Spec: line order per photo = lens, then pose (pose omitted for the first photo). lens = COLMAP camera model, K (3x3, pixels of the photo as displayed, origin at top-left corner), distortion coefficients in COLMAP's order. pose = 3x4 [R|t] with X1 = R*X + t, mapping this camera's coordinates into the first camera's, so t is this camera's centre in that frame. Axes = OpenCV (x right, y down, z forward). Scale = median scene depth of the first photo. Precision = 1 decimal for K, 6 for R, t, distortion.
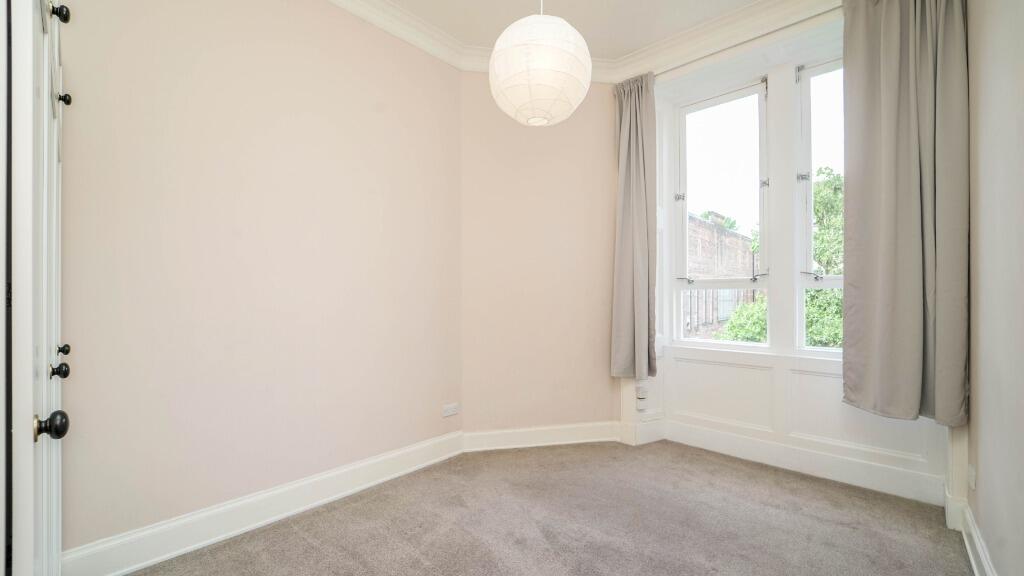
lens RADIAL K [[418.6, 0, 520.4], [0, 418.6, 293.5], [0, 0, 1]] dist [-0.000303, -0.000715]
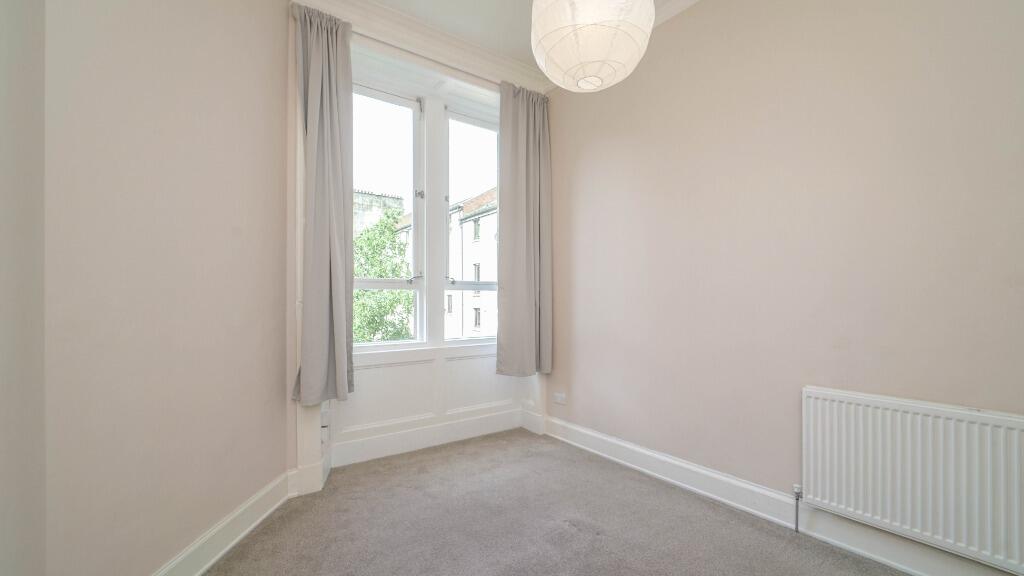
lens RADIAL K [[418.6, 0, 511.5], [0, 418.6, 294.1], [0, 0, 1]] dist [-0.000303, -0.000715]
pose [[0.181696, 0.013619, 0.983260, -0.491502], [-0.012566, 0.999855, -0.011527, 0.010598], [-0.983274, -0.010261, 0.181841, 0.602057]]
